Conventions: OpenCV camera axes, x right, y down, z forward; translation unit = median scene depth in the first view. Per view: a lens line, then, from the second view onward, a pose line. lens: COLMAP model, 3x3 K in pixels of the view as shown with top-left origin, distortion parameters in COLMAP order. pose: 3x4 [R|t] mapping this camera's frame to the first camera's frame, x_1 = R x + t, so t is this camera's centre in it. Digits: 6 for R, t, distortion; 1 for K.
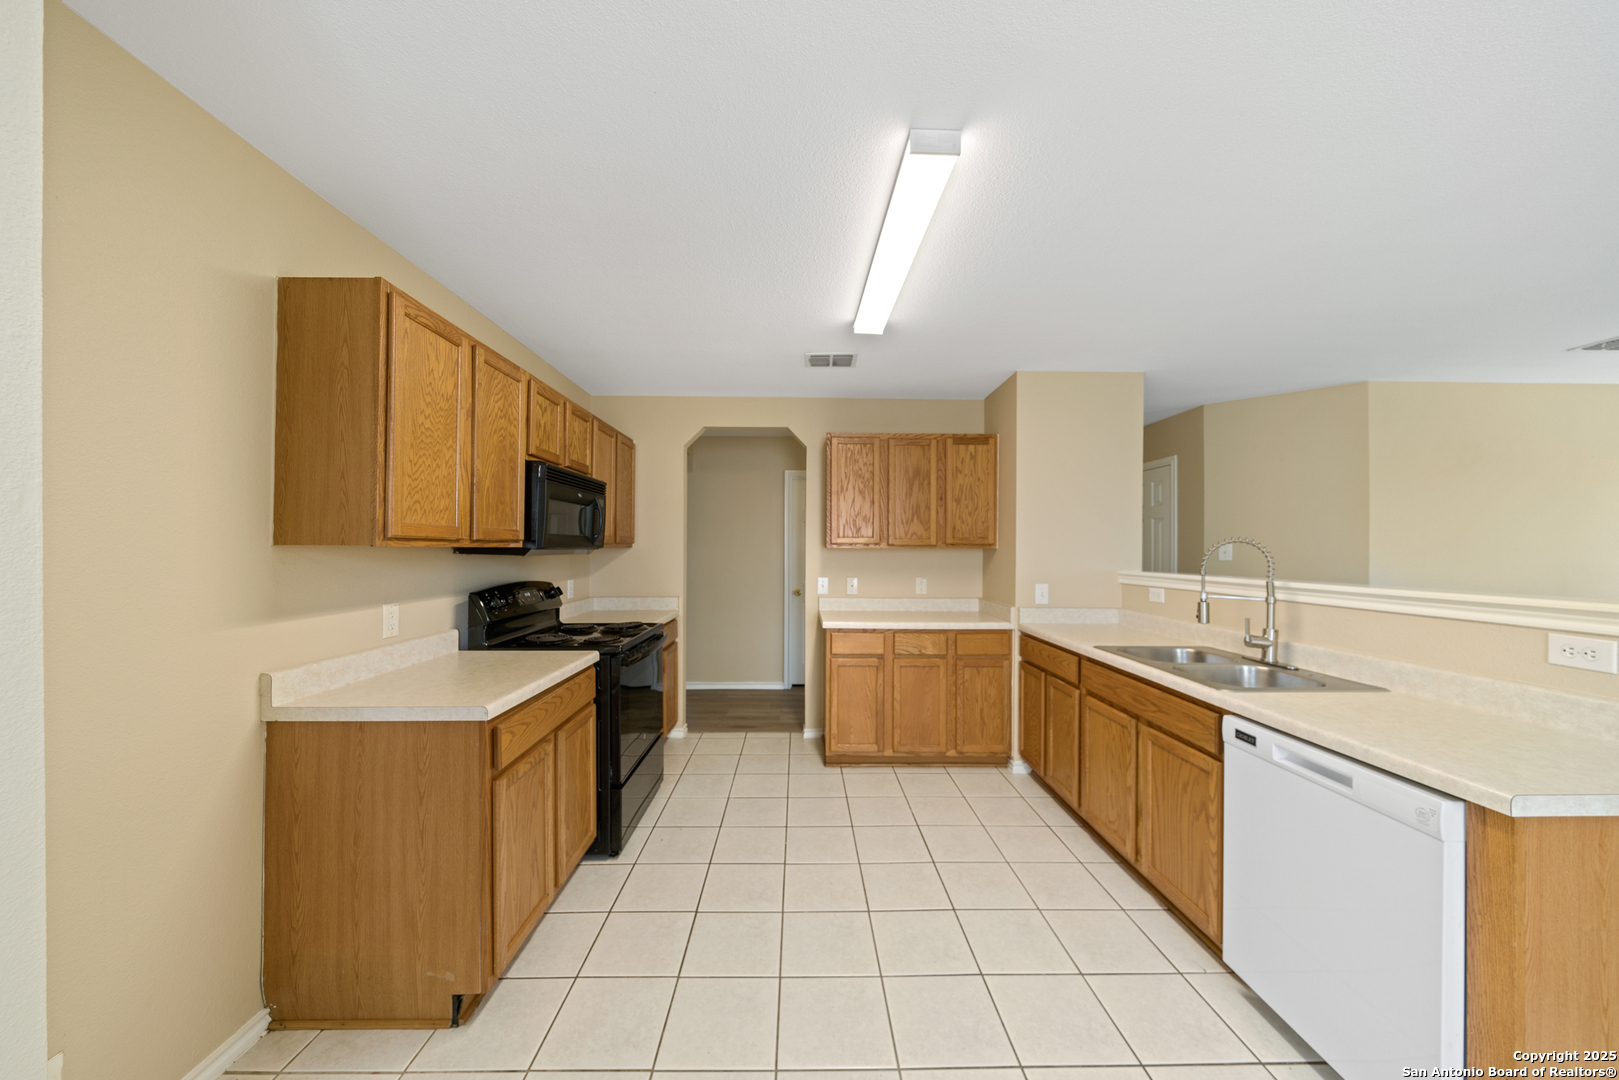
lens RADIAL K [[564.4, 0, 802.6], [0, 564.4, 546.1], [0, 0, 1]] dist [-0.005312, 0.000253]
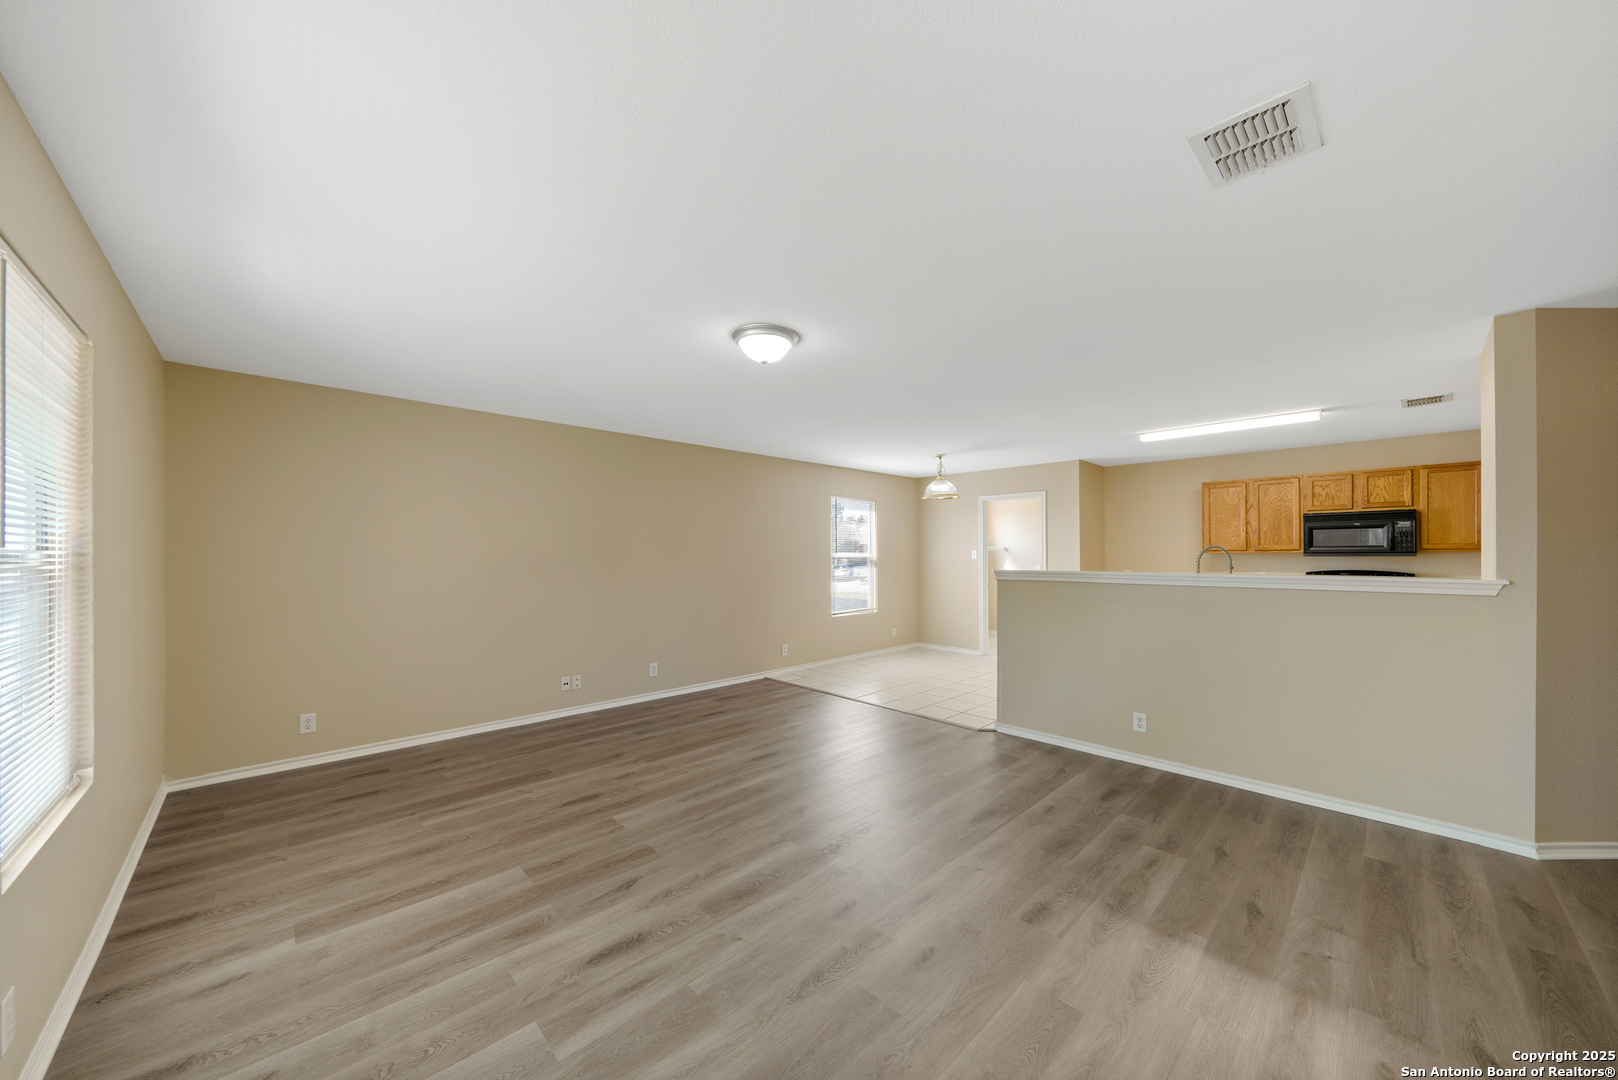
lens RADIAL K [[564.0, 0, 801.3], [0, 564.0, 555.1], [0, 0, 1]] dist [-0.005312, 0.000253]
pose [[-0.736423, -0.001383, -0.676520, 2.937473], [0.003154, 0.999980, -0.005477, 0.021105], [0.676514, -0.006167, -0.736404, 1.509681]]
